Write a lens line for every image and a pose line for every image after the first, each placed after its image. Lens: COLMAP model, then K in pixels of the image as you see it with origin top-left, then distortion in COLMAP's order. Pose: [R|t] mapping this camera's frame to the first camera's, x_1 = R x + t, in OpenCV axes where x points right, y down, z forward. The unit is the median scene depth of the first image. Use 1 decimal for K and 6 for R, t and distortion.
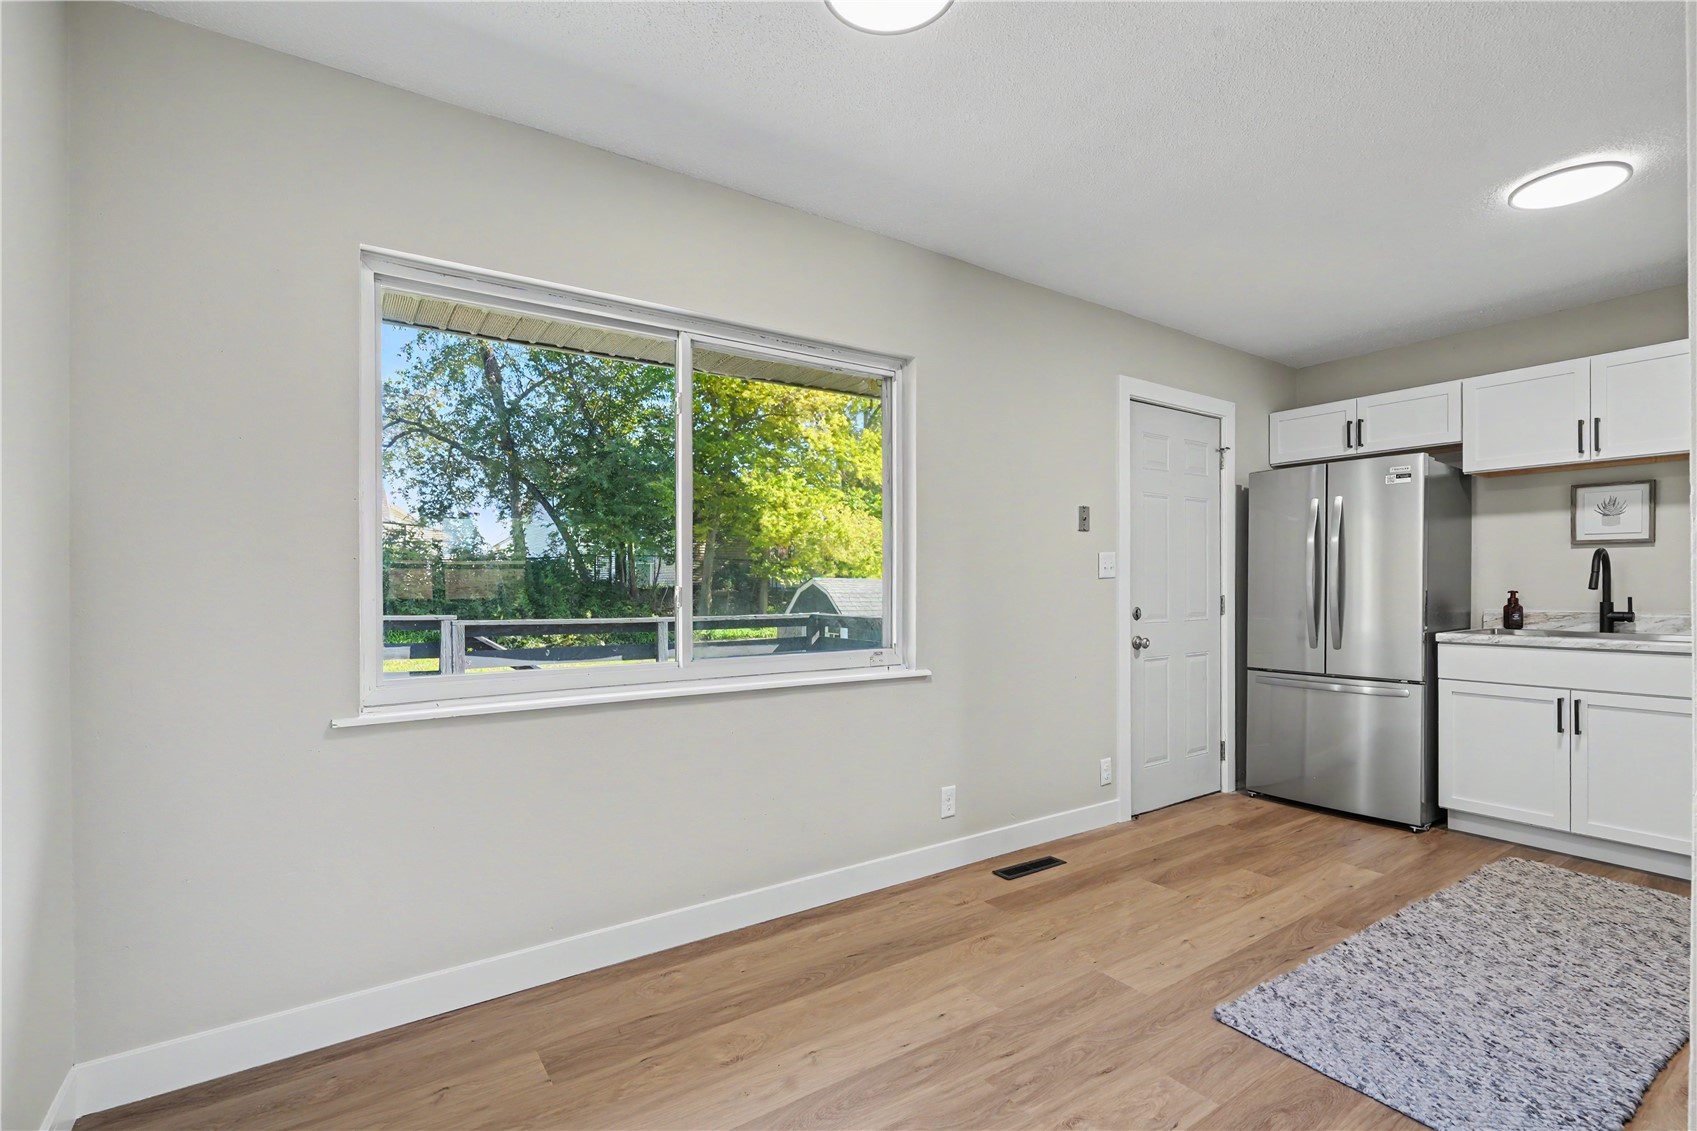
lens RADIAL K [[772.0, 0, 855.0], [0, 772.0, 582.6], [0, 0, 1]] dist [-0.001376, 0.001183]
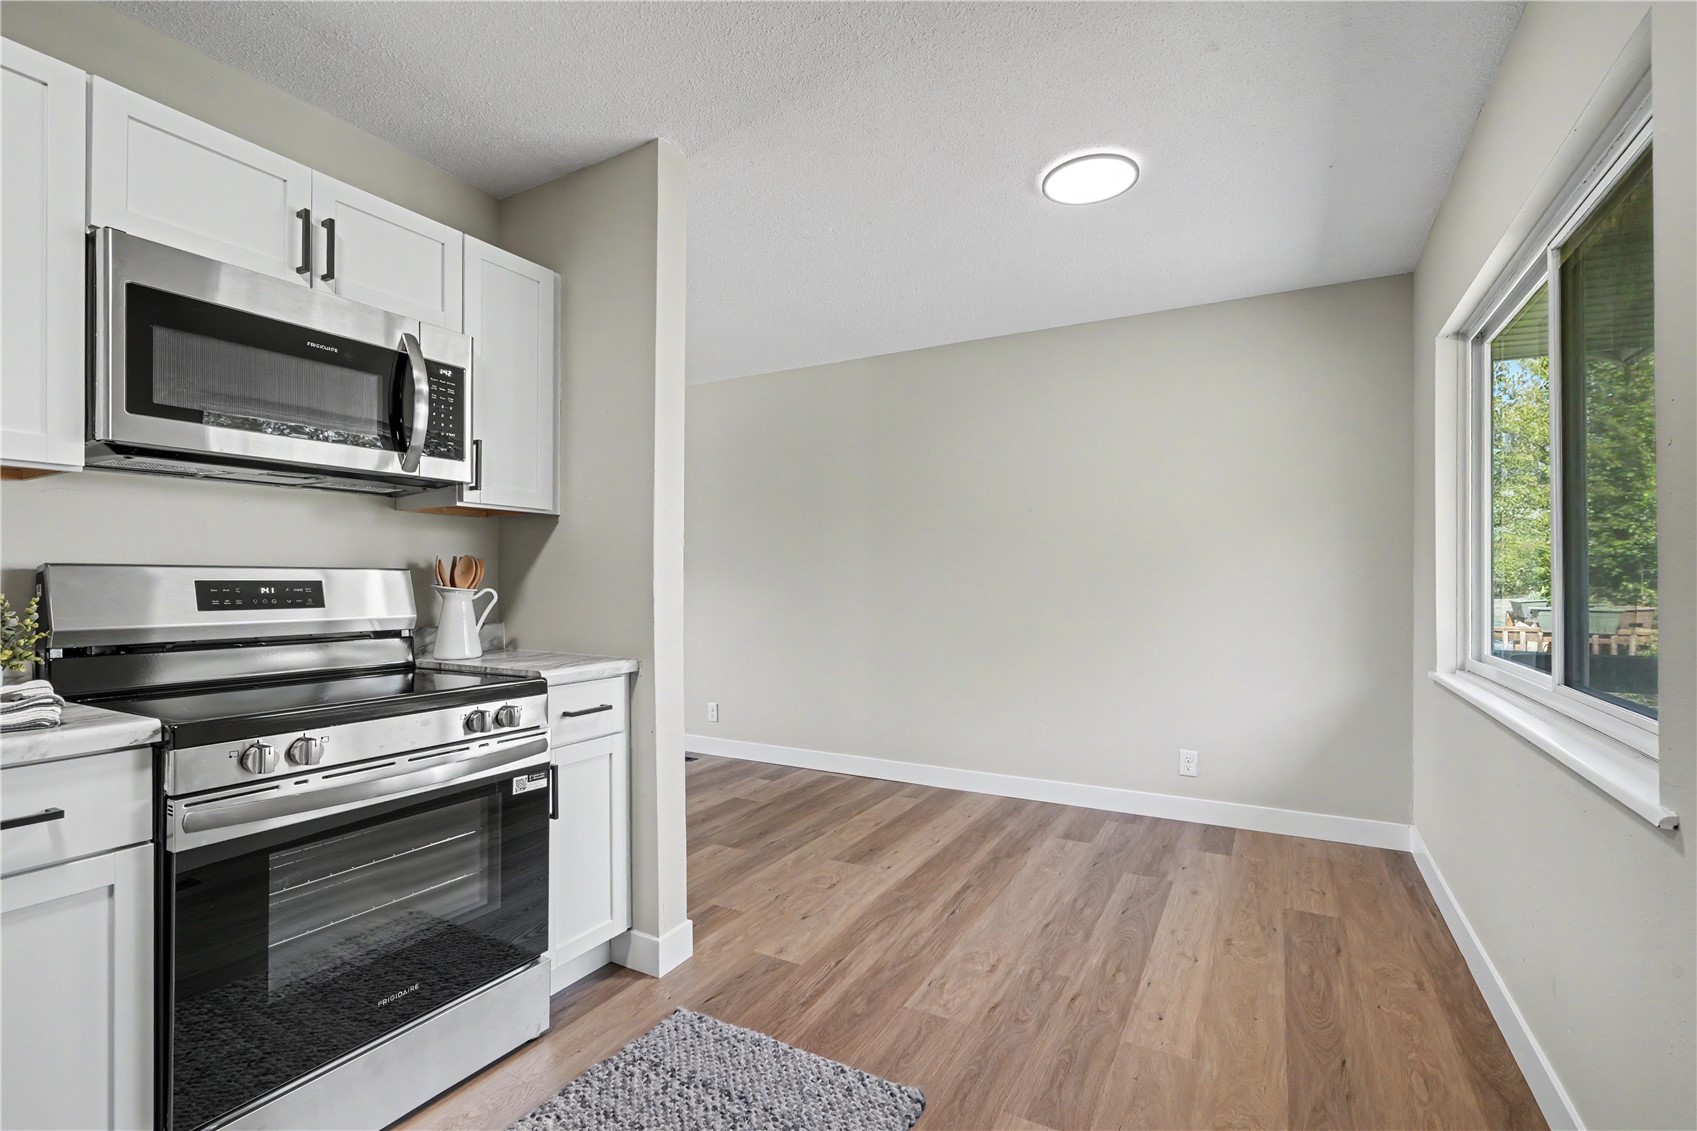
lens RADIAL K [[772.0, 0, 848.5], [0, 772.0, 573.4], [0, 0, 1]] dist [-0.001376, 0.001183]
pose [[-0.898765, 0.001691, -0.438427, 0.506917], [0.006370, 0.999937, -0.009203, -0.000585], [0.438384, -0.011064, -0.898719, 0.965631]]
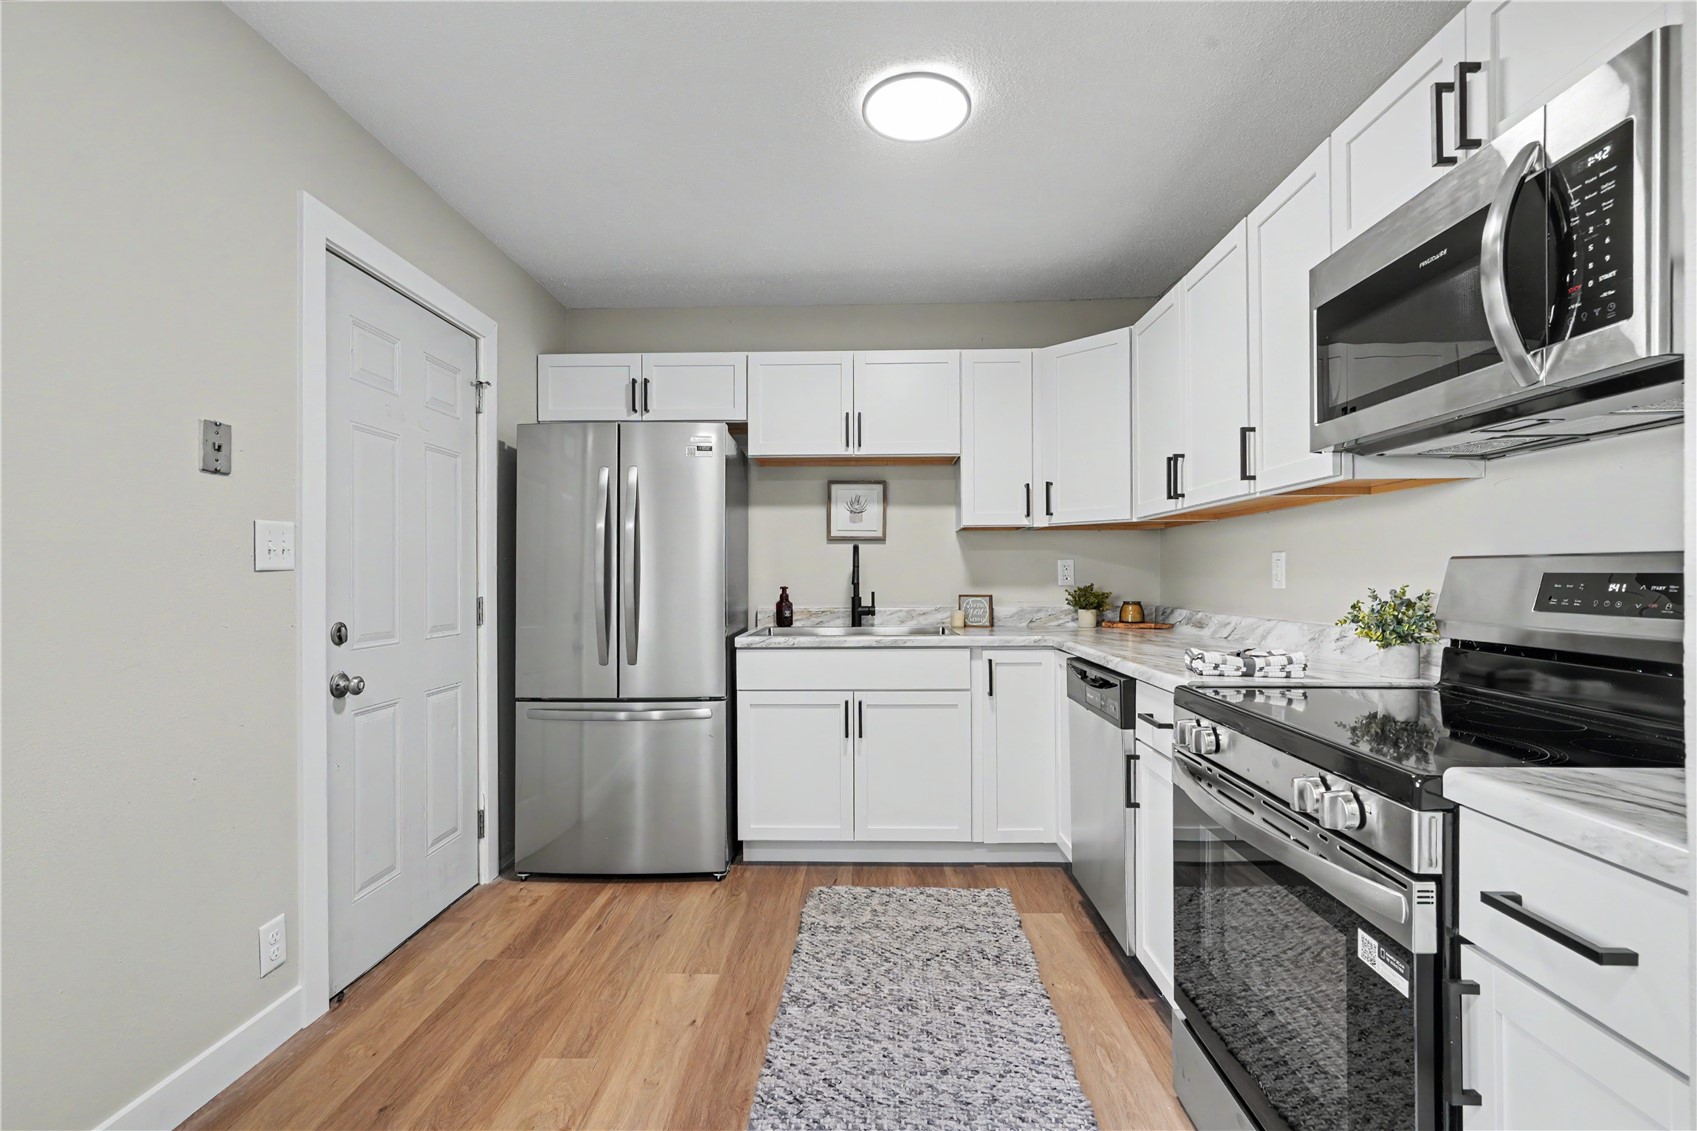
lens RADIAL K [[772.0, 0, 852.4], [0, 772.0, 576.6], [0, 0, 1]] dist [-0.001376, 0.001183]
pose [[0.590214, -0.000644, 0.807247, 0.140591], [0.001136, 0.999999, -0.000033, -0.001792], [-0.807246, 0.000937, 0.590214, 0.390973]]
